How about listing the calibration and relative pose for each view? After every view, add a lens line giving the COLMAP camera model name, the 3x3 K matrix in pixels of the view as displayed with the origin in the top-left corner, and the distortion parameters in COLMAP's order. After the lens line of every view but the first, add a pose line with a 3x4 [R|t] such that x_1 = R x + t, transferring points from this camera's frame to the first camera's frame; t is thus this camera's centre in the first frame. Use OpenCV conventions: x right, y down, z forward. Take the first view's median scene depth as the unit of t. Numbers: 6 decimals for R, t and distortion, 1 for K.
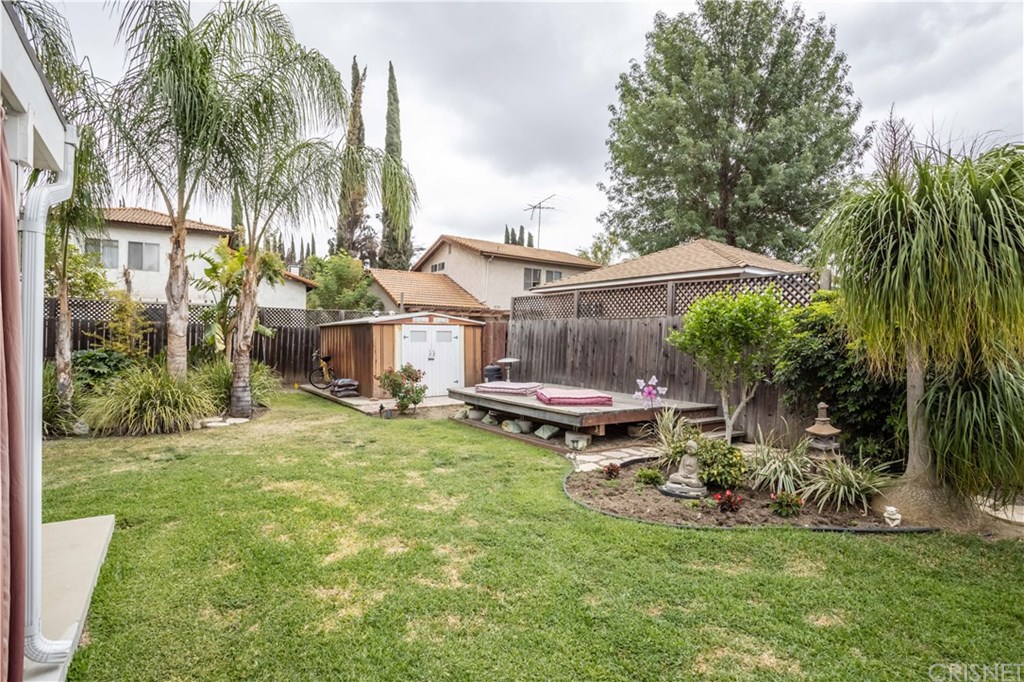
lens RADIAL K [[508.5, 0, 516.0], [0, 508.5, 343.7], [0, 0, 1]] dist [-0.032525, 0.000673]
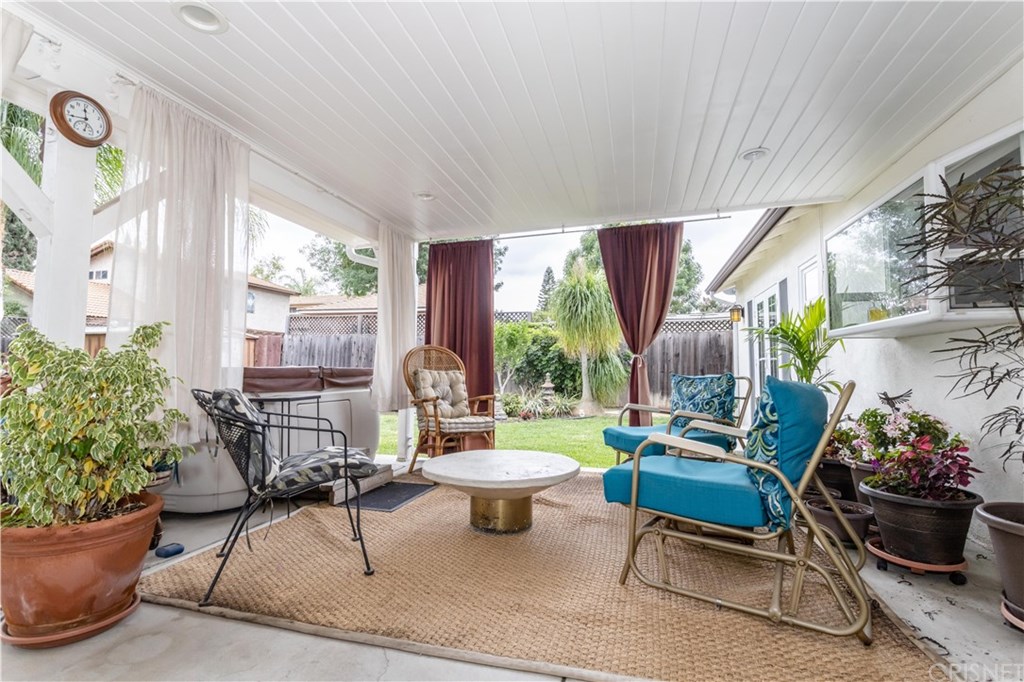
lens RADIAL K [[508.5, 0, 507.6], [0, 508.5, 340.9], [0, 0, 1]] dist [-0.032525, 0.000673]
pose [[0.745730, 0.028121, 0.665655, -0.485552], [0.011889, 0.998388, -0.055496, 0.047127], [-0.666143, 0.049299, 0.744193, -0.265736]]
